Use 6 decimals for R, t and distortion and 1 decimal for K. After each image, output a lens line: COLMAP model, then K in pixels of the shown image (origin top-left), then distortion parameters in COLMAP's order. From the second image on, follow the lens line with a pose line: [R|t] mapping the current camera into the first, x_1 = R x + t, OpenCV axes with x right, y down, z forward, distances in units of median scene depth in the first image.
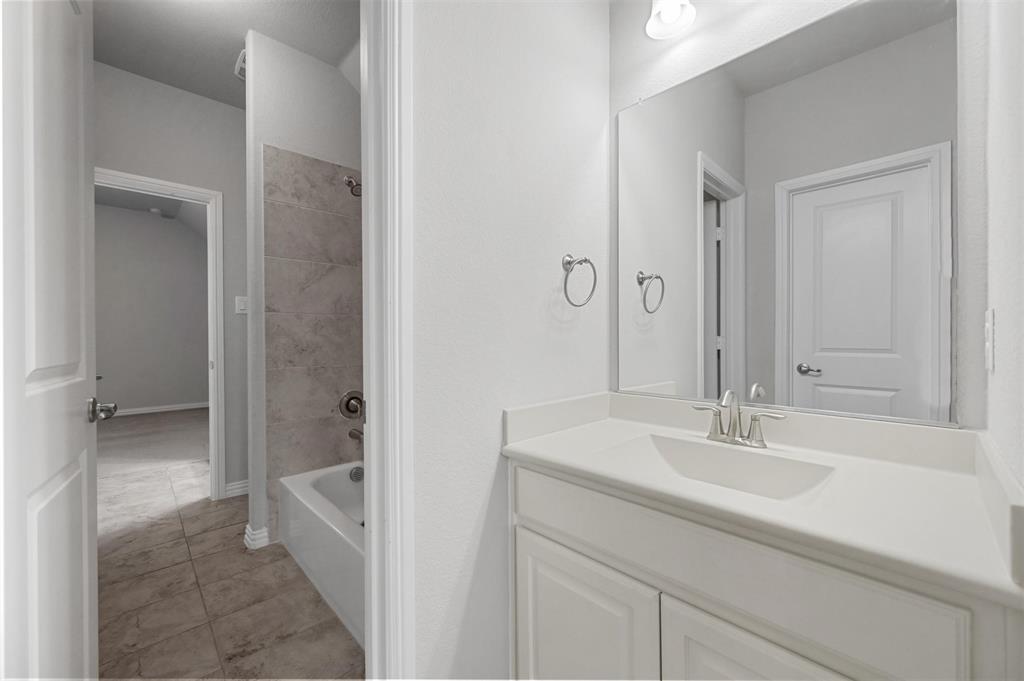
lens RADIAL K [[406.2, 0, 503.3], [0, 406.2, 341.0], [0, 0, 1]] dist [0.003124, -0.000336]
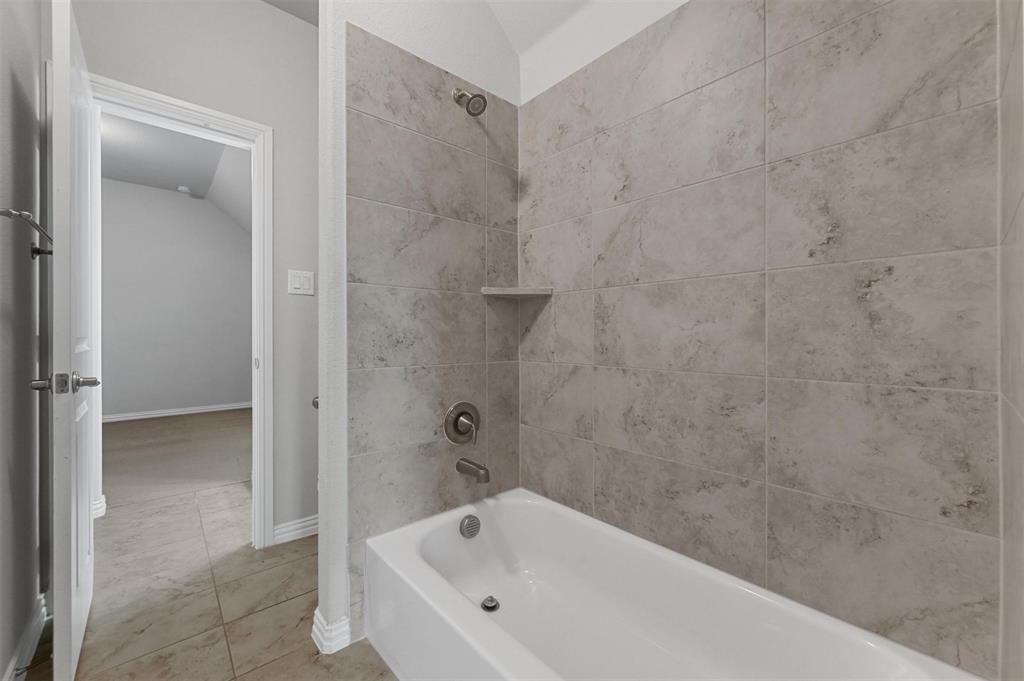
lens RADIAL K [[406.2, 0, 507.0], [0, 406.2, 339.3], [0, 0, 1]] dist [0.003124, -0.000336]
pose [[0.999388, 0.006653, -0.034347, -0.290518], [-0.006722, 0.999976, -0.001894, 0.017931], [0.034333, 0.002124, 0.999408, 0.341865]]
